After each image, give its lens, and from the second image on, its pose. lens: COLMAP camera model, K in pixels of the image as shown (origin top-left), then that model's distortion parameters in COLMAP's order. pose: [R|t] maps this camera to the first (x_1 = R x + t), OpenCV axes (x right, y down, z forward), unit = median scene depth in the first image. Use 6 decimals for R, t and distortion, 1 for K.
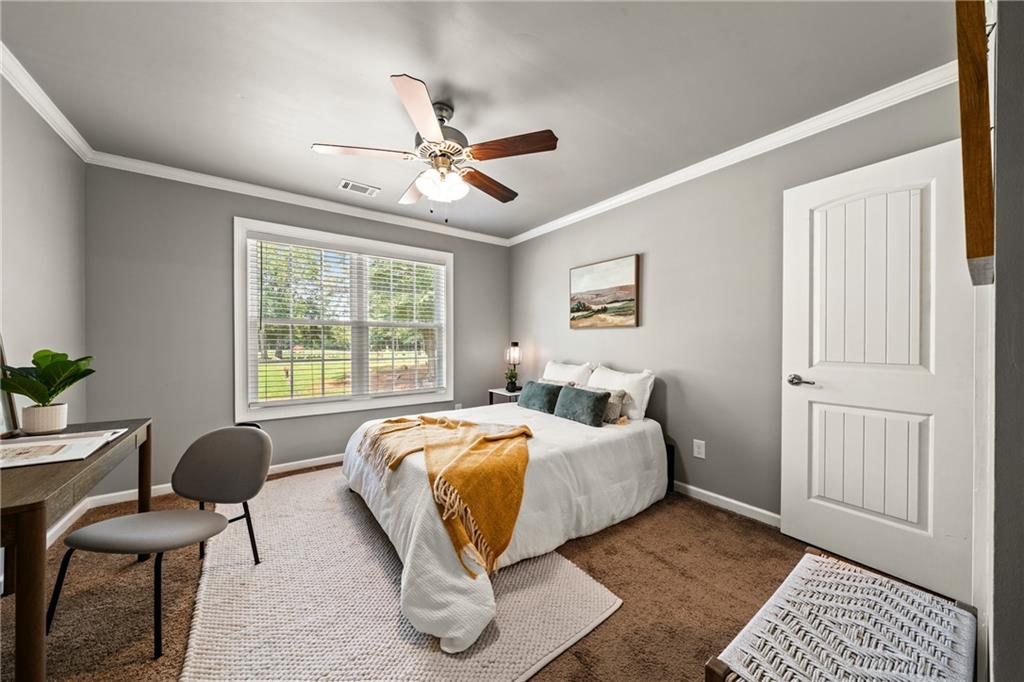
lens RADIAL K [[351.3, 0, 513.8], [0, 351.3, 343.9], [0, 0, 1]] dist [-0.000107, -0.000001]
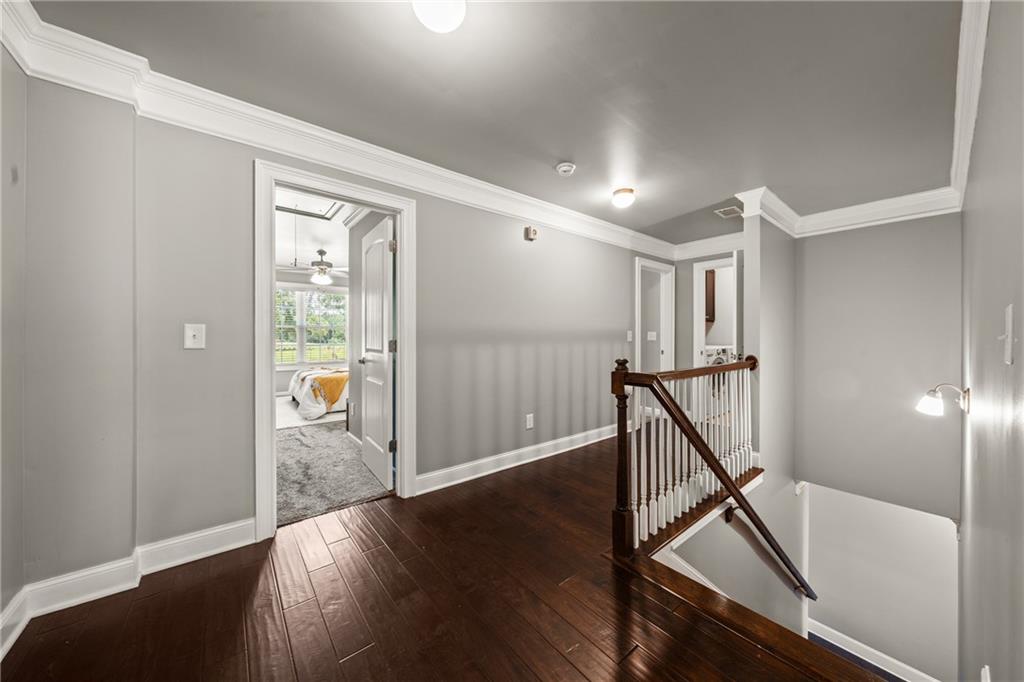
lens RADIAL K [[351.3, 0, 511.2], [0, 351.3, 336.5], [0, 0, 1]] dist [-0.000107, -0.000001]
pose [[0.999379, 0.000989, 0.035211, 1.570780], [-0.000971, 0.999999, -0.000533, -0.006383], [-0.035212, 0.000498, 0.999380, -2.406390]]
